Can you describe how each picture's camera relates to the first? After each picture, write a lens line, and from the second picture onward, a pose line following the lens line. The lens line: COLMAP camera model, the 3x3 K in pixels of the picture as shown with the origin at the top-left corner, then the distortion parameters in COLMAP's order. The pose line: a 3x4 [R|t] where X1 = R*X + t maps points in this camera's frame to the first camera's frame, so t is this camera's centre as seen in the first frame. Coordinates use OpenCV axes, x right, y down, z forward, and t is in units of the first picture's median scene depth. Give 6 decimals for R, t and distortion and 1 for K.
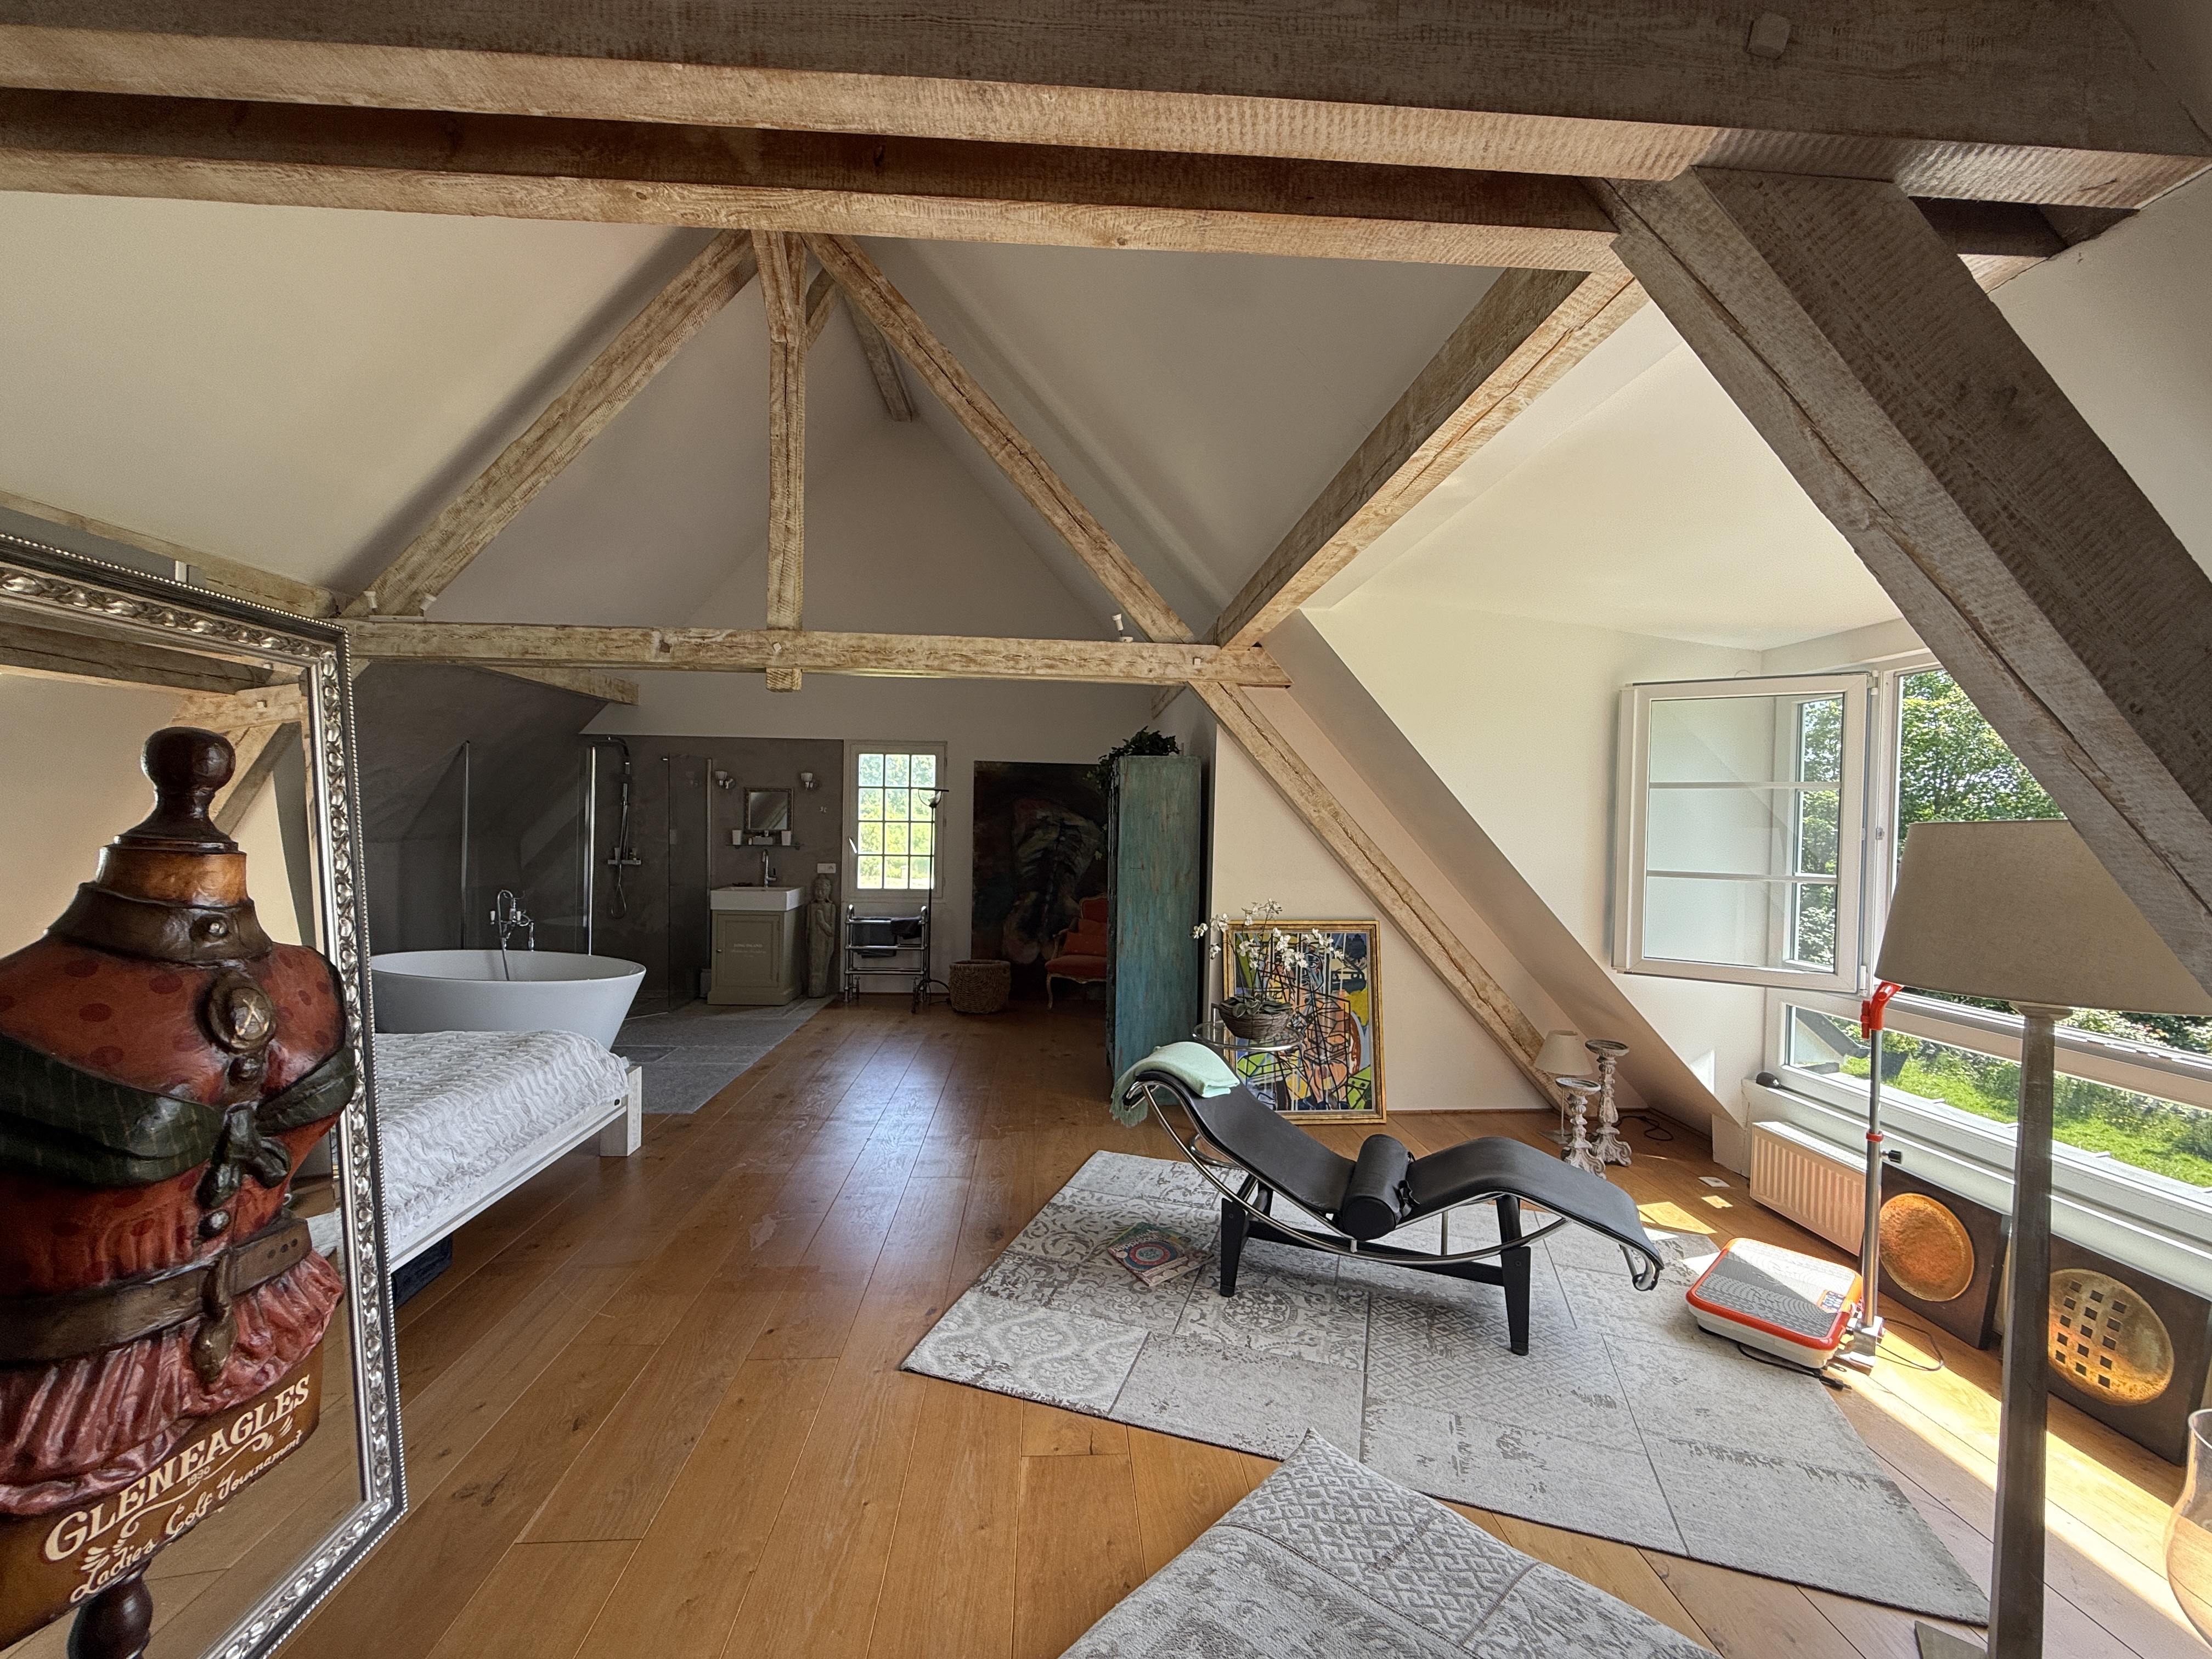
lens RADIAL K [[880.4, 0, 1102.1], [0, 880.4, 832.3], [0, 0, 1]] dist [0.000017, 0.000136]
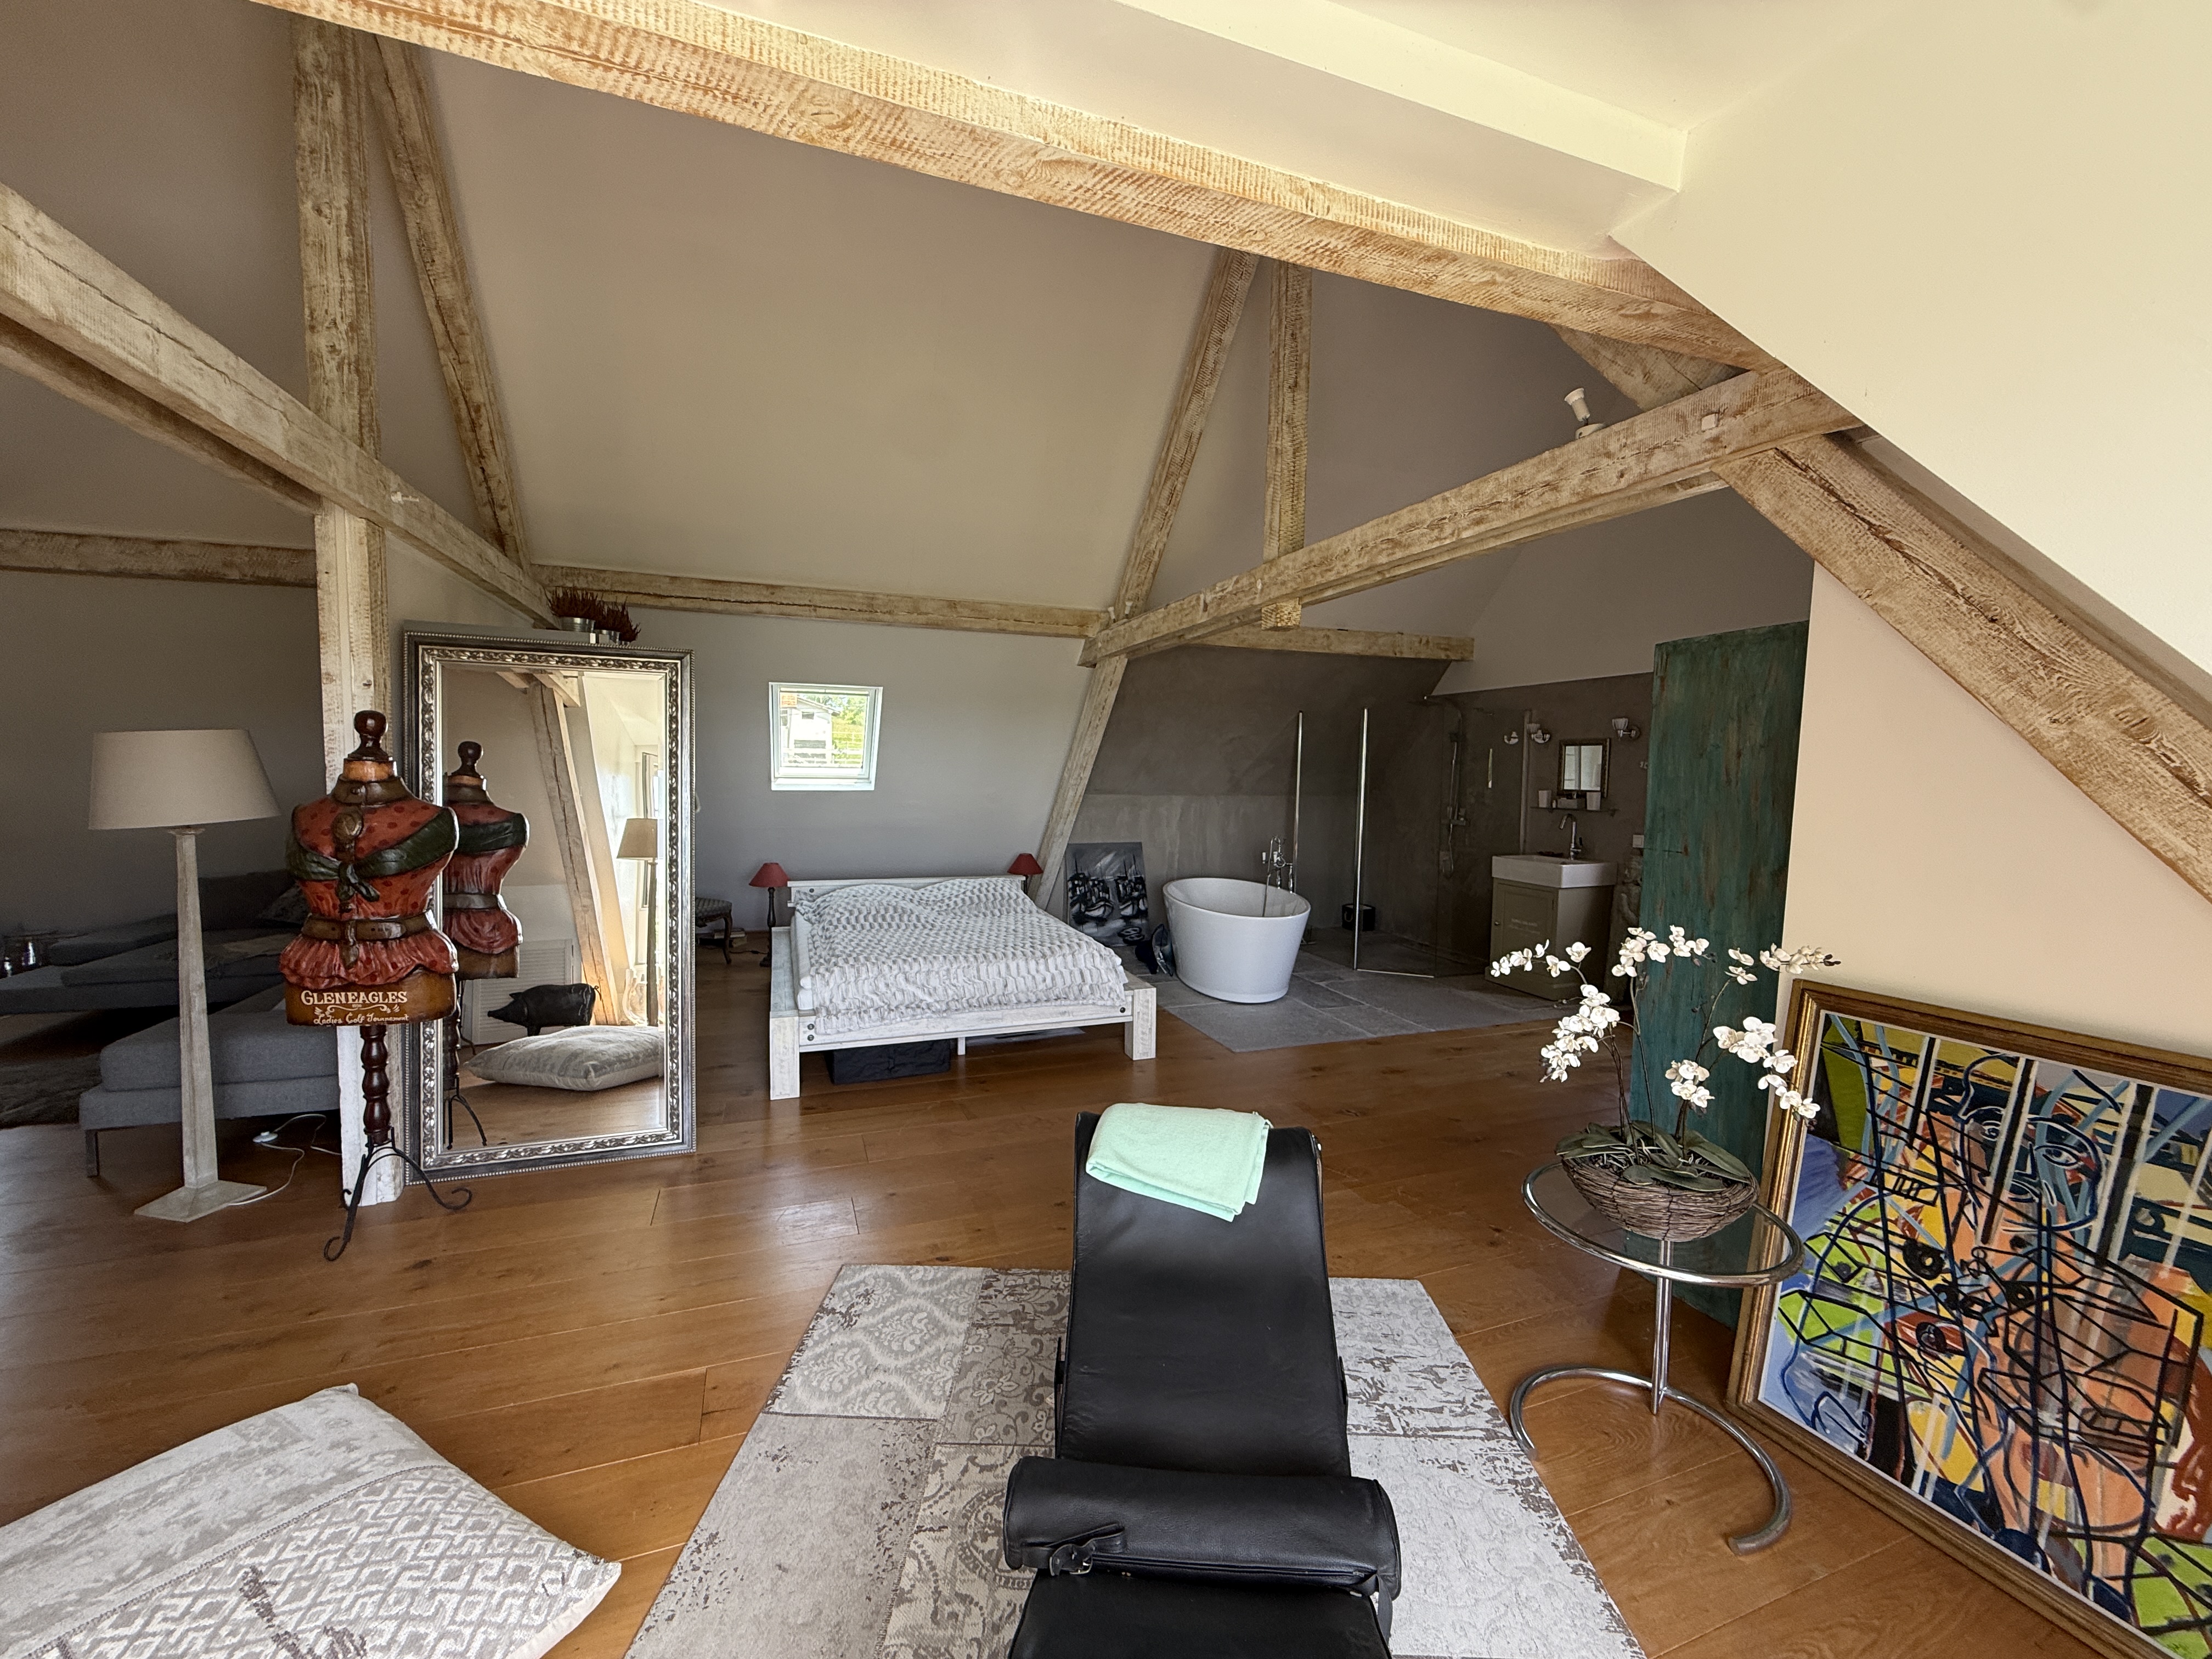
lens RADIAL K [[880.4, 0, 1098.2], [0, 880.4, 832.4], [0, 0, 1]] dist [0.000017, 0.000136]
pose [[0.295223, 0.053747, -0.953915, 0.299555], [-0.024808, 0.998511, 0.048582, 0.008080], [0.955106, 0.009322, 0.296117, 0.341773]]
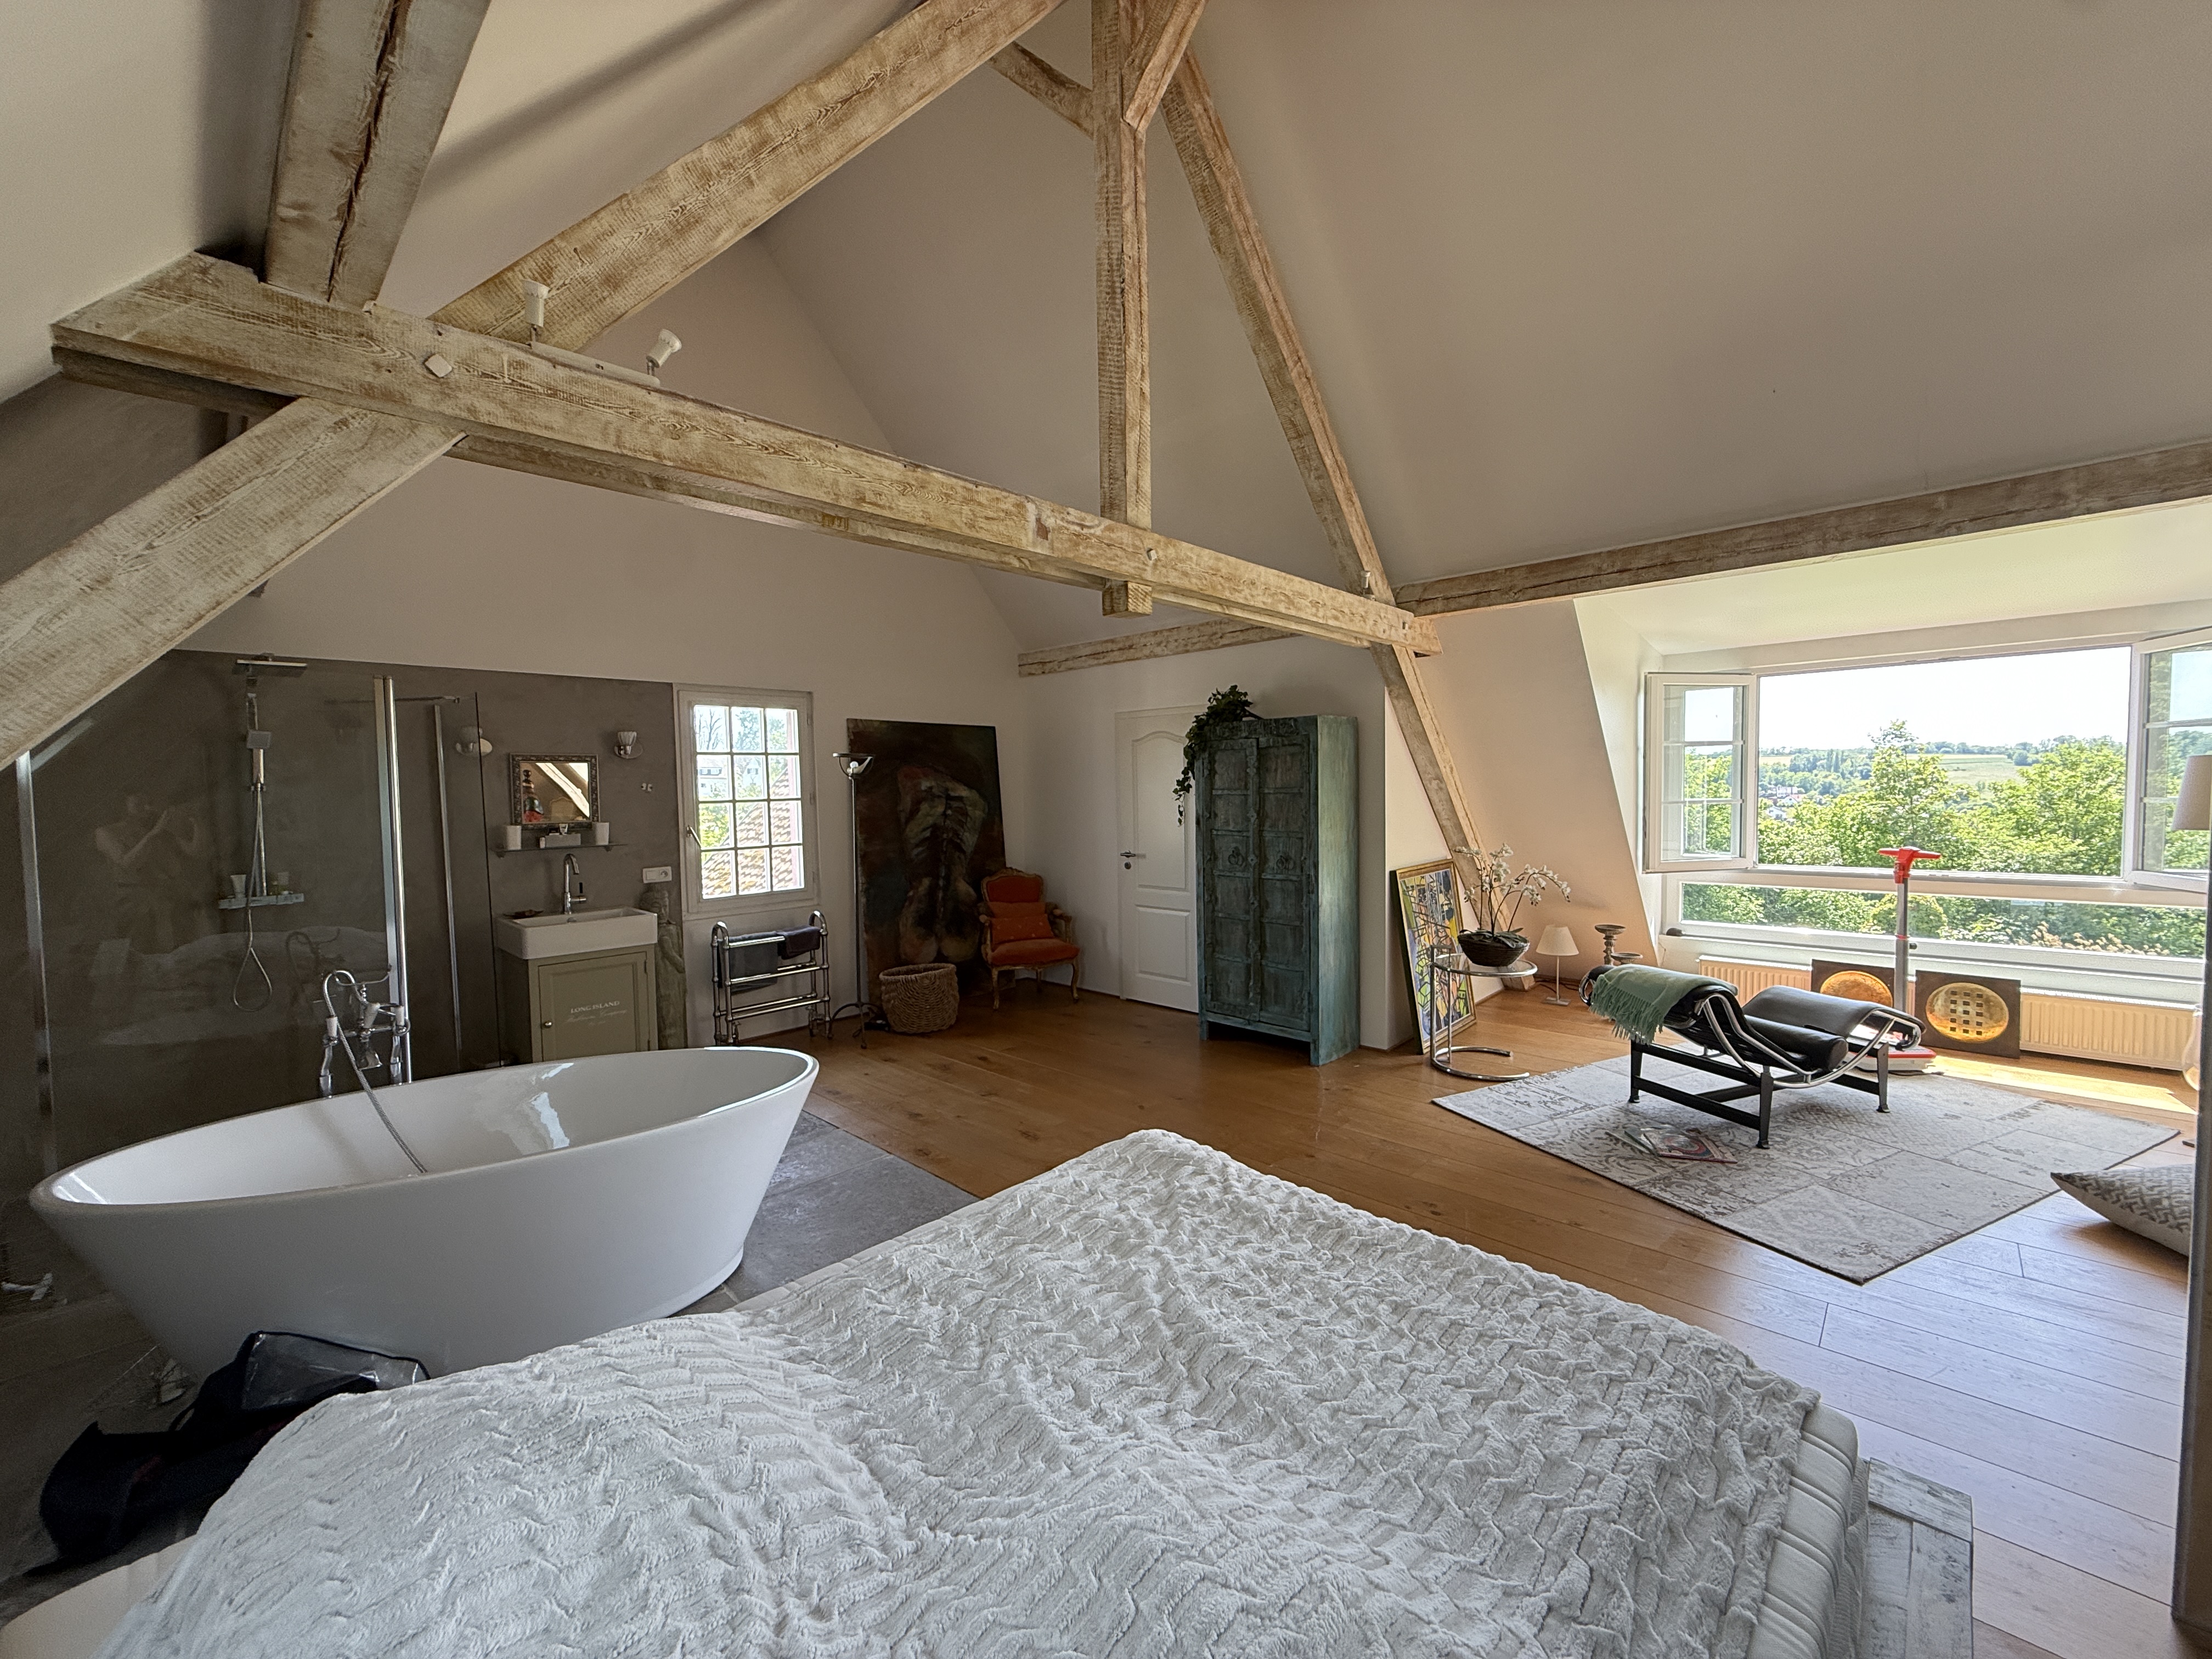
lens RADIAL K [[880.4, 0, 1103.4], [0, 880.4, 832.5], [0, 0, 1]] dist [0.000017, 0.000136]
pose [[0.729213, -0.068064, 0.680893, -0.558738], [0.044209, 0.997648, 0.052381, -0.012009], [-0.682857, -0.008095, 0.730507, 0.298375]]
